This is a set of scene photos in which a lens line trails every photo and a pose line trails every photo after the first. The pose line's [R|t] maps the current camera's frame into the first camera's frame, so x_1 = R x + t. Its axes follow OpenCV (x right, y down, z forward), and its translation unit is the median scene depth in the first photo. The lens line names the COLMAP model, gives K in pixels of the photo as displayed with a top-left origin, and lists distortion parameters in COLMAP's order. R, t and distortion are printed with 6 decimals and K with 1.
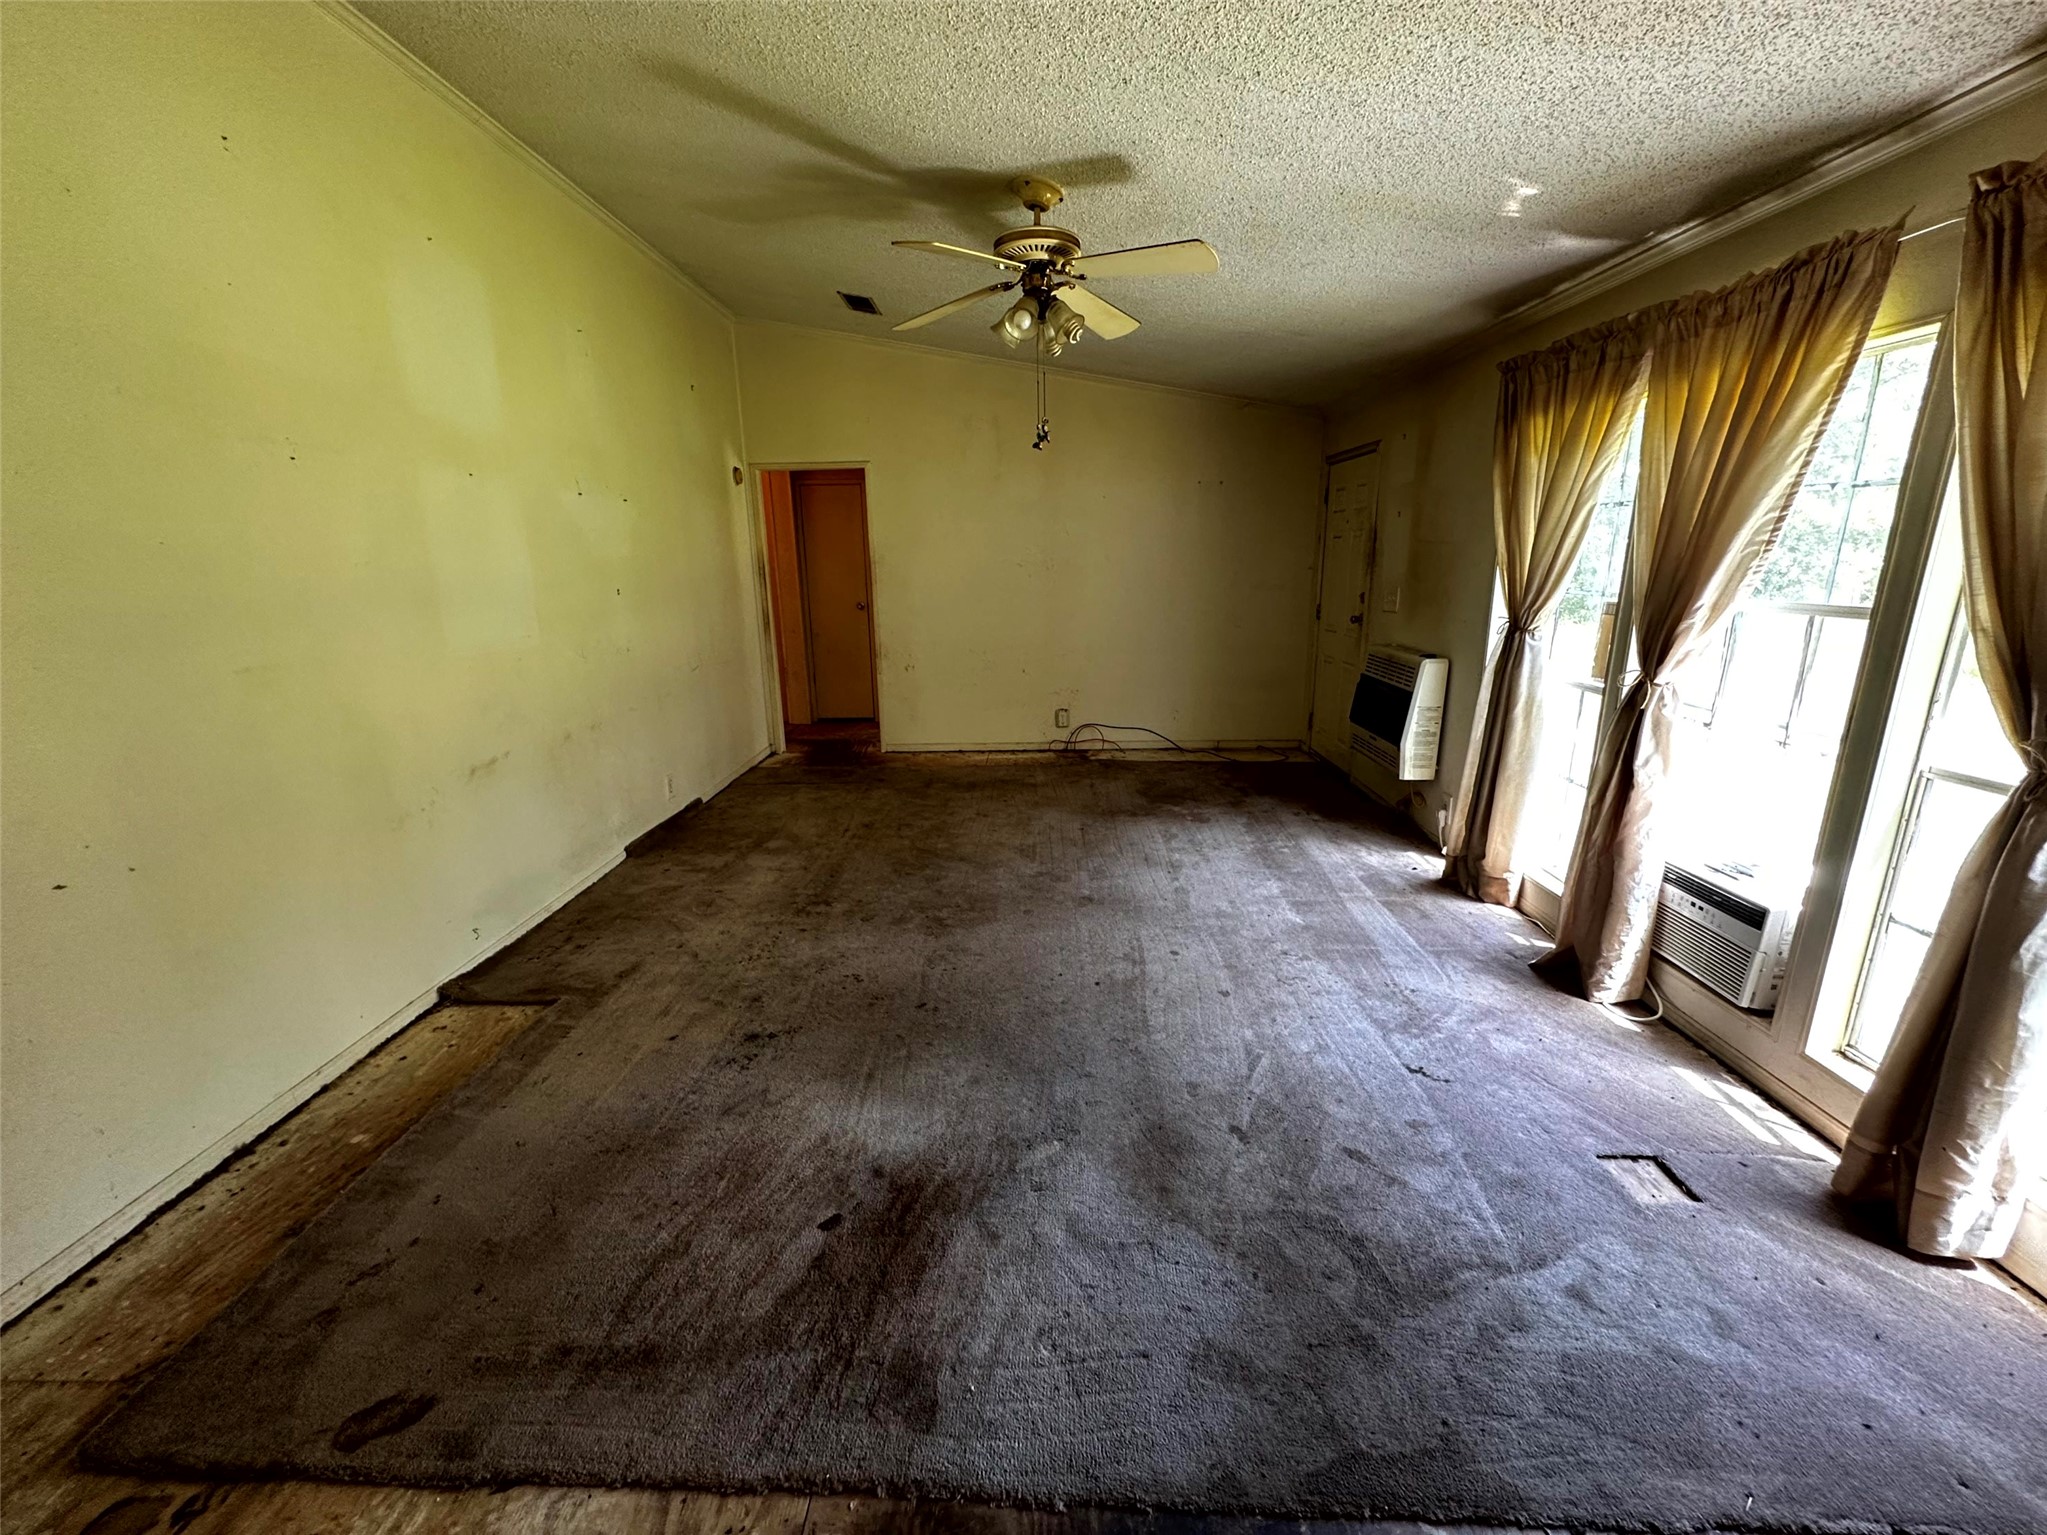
lens RADIAL K [[813.9, 0, 1018.7], [0, 813.9, 767.2], [0, 0, 1]] dist [-0.002203, -0.000116]
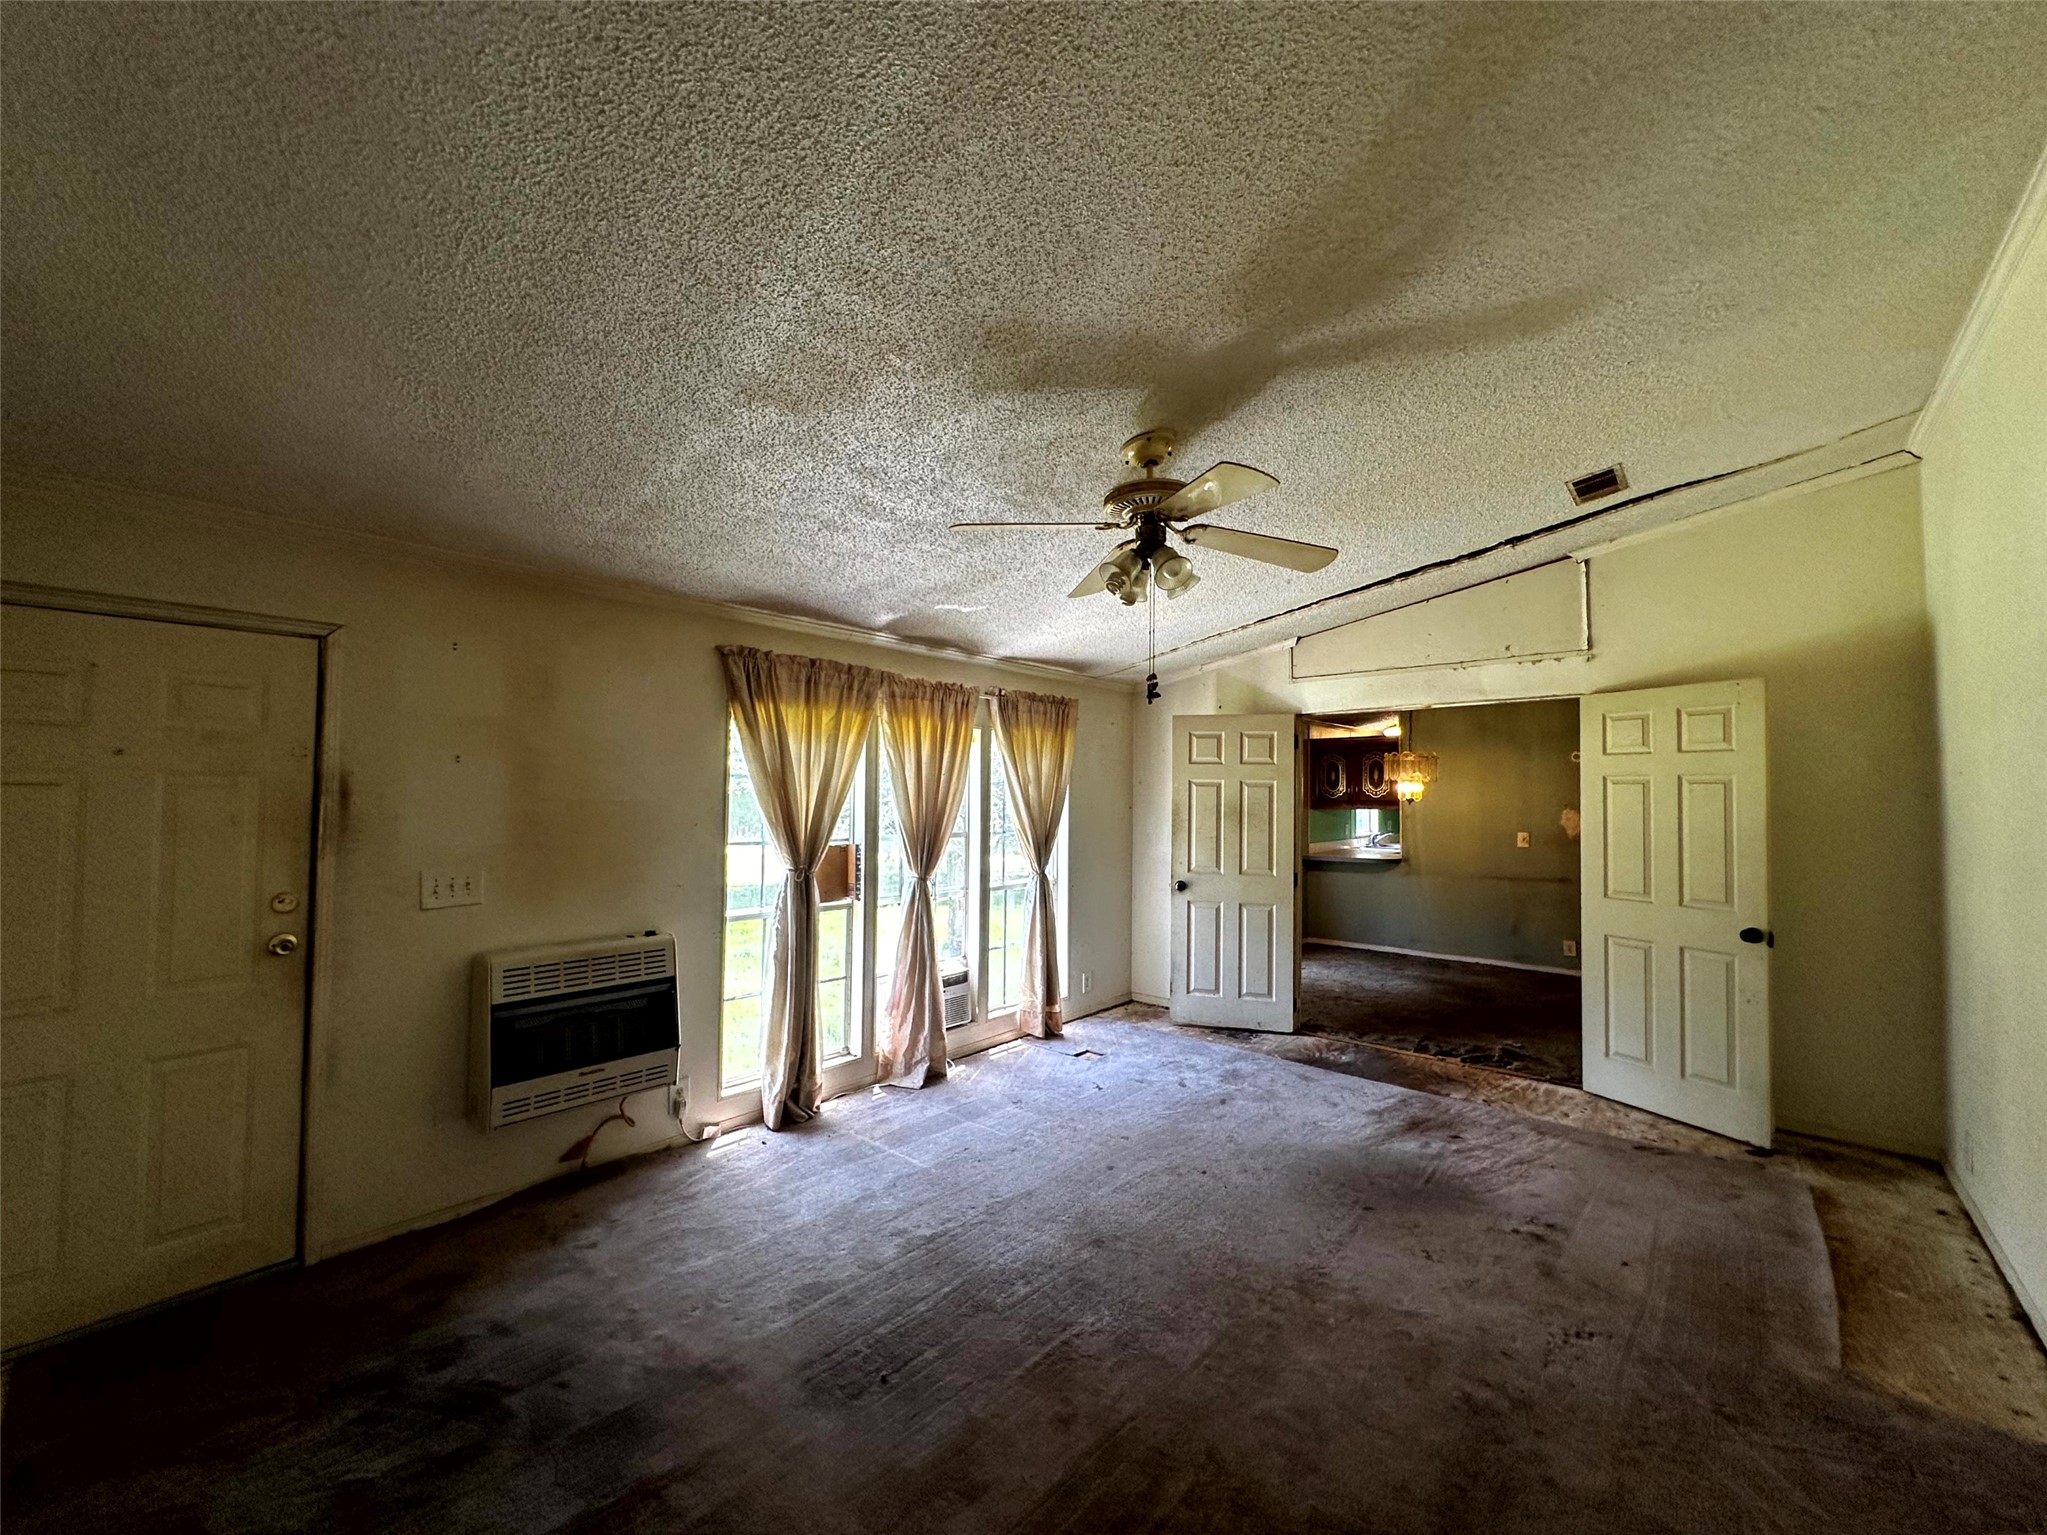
lens RADIAL K [[813.9, 0, 1018.7], [0, 813.9, 767.2], [0, 0, 1]] dist [-0.002203, -0.000116]
pose [[-0.763542, 0.029142, 0.645100, -0.427308], [0.164805, 0.974694, 0.151033, -0.473553], [-0.624374, 0.221635, -0.749023, 1.742967]]
